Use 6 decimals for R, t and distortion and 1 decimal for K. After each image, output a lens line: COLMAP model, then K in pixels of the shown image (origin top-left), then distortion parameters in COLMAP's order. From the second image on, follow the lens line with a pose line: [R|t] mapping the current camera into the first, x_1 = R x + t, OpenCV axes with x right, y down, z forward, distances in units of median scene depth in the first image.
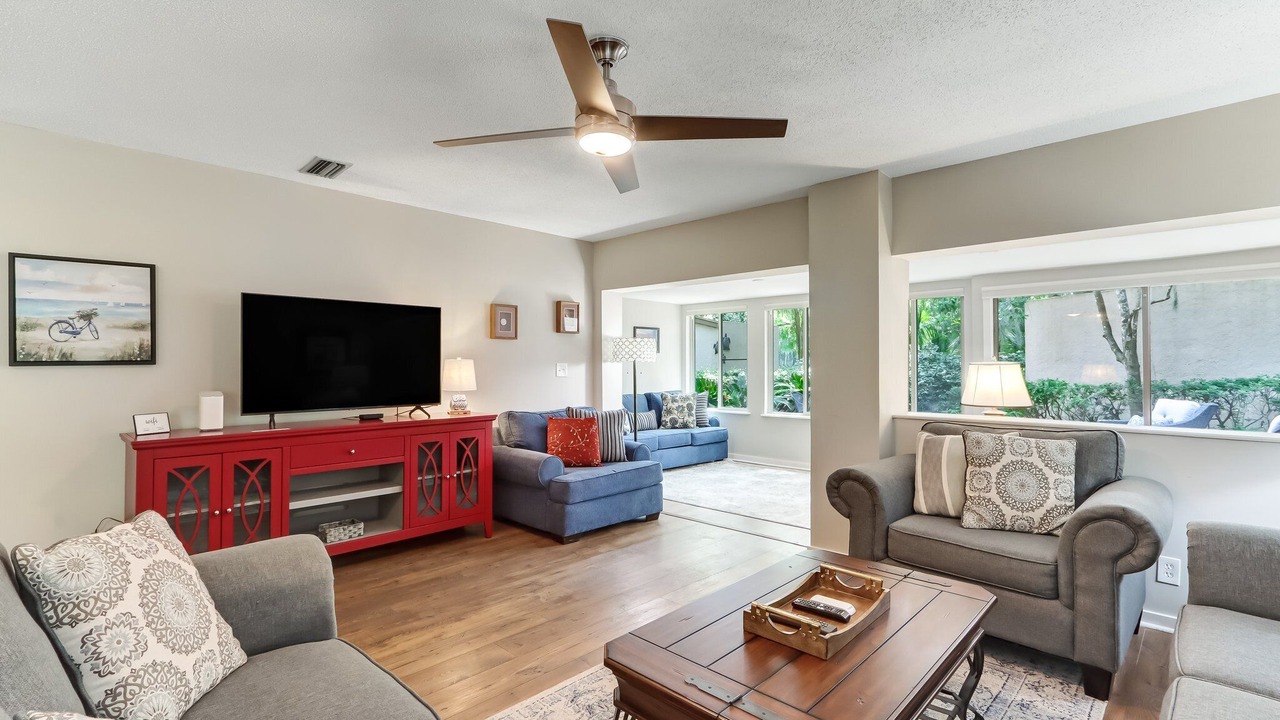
lens RADIAL K [[594.6, 0, 632.3], [0, 594.6, 363.8], [0, 0, 1]] dist [-0.007784, 0.004892]
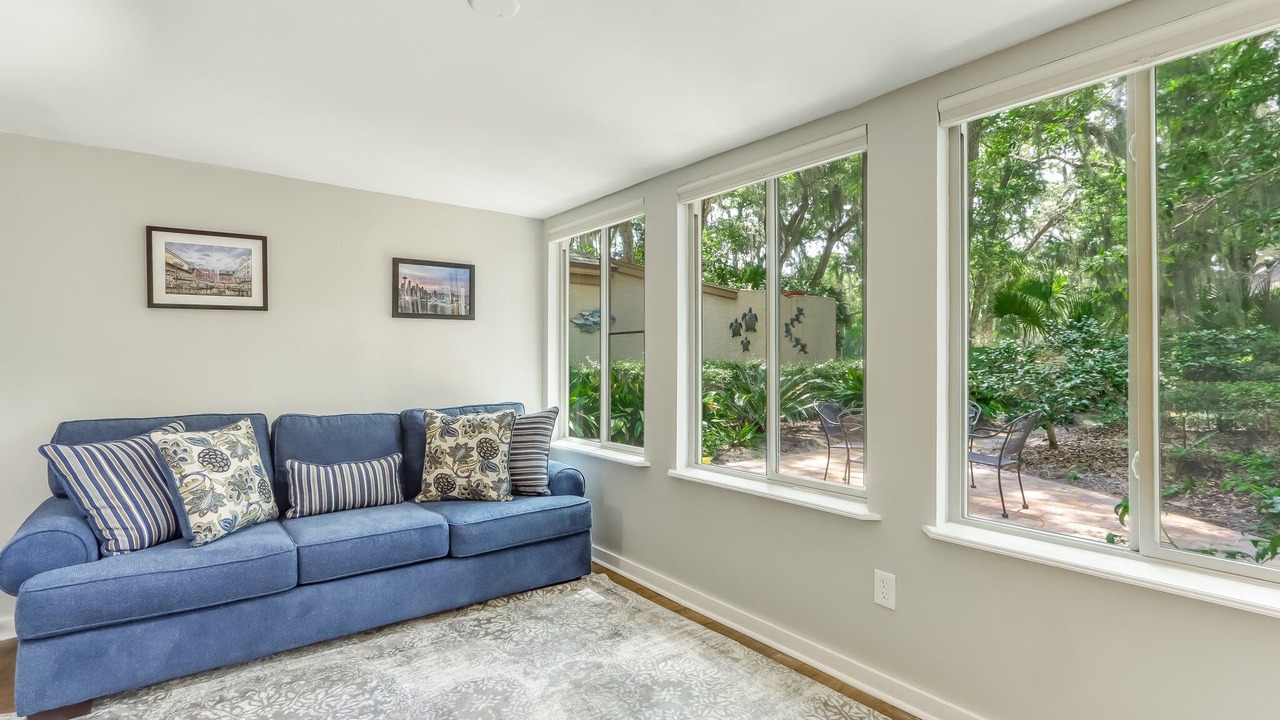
lens RADIAL K [[594.6, 0, 638.4], [0, 594.6, 355.0], [0, 0, 1]] dist [-0.007784, 0.004892]
pose [[0.990442, 0.000004, -0.137927, 0.347703], [-0.000112, 1.000000, -0.000774, 0.013501], [0.137927, 0.000782, 0.990442, 0.843524]]
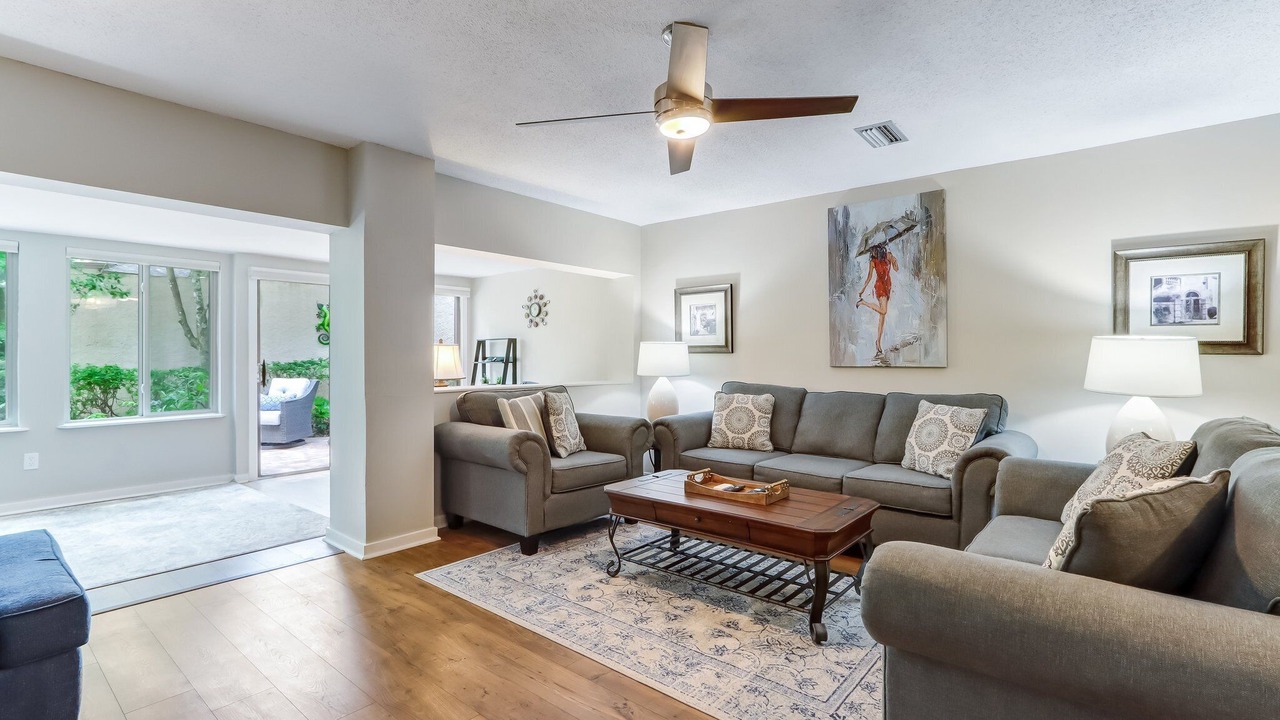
lens RADIAL K [[594.6, 0, 639.0], [0, 594.6, 354.8], [0, 0, 1]] dist [-0.007784, 0.004892]
pose [[-0.079313, 0.002498, 0.996847, -0.439881], [-0.002298, 0.999994, -0.002689, 0.016392], [-0.996847, -0.002504, -0.079307, 0.466624]]
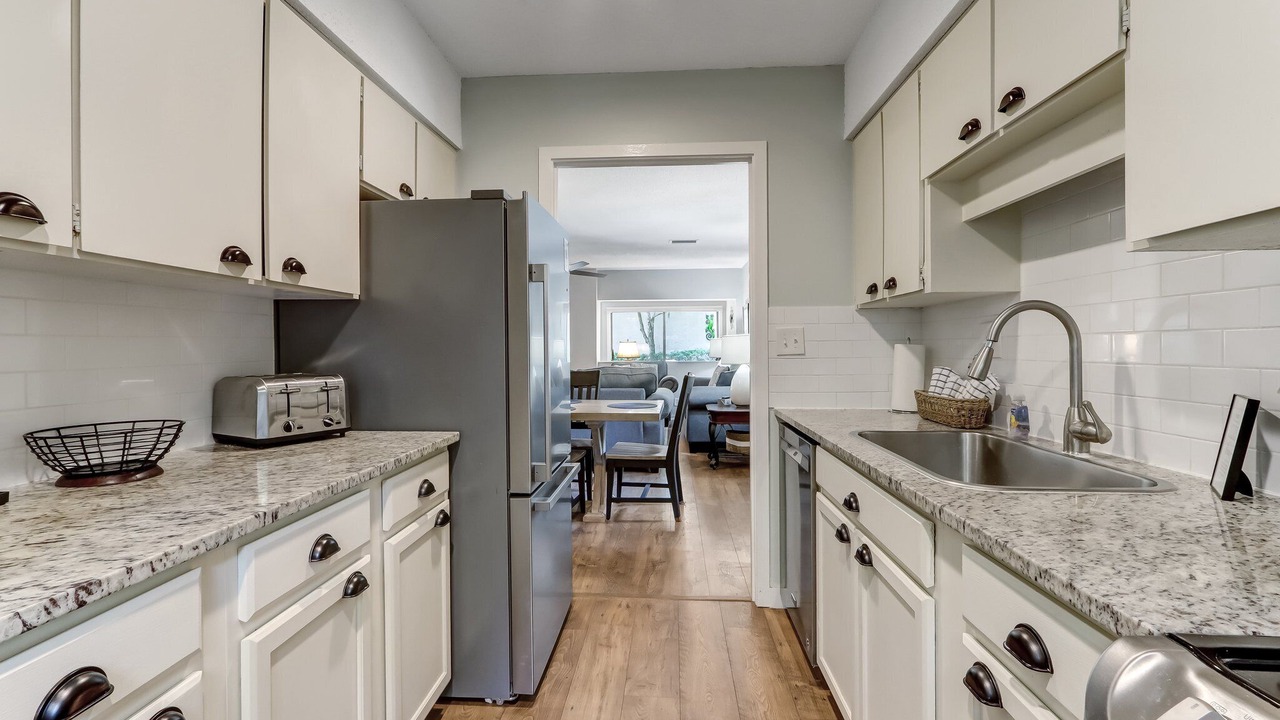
lens RADIAL K [[594.6, 0, 631.1], [0, 594.6, 350.6], [0, 0, 1]] dist [-0.007784, 0.004892]
pose [[0.789478, -0.017430, 0.613532, -0.694841], [0.006670, 0.999781, 0.019821, -0.026743], [-0.613743, -0.011556, 0.789421, -0.847662]]
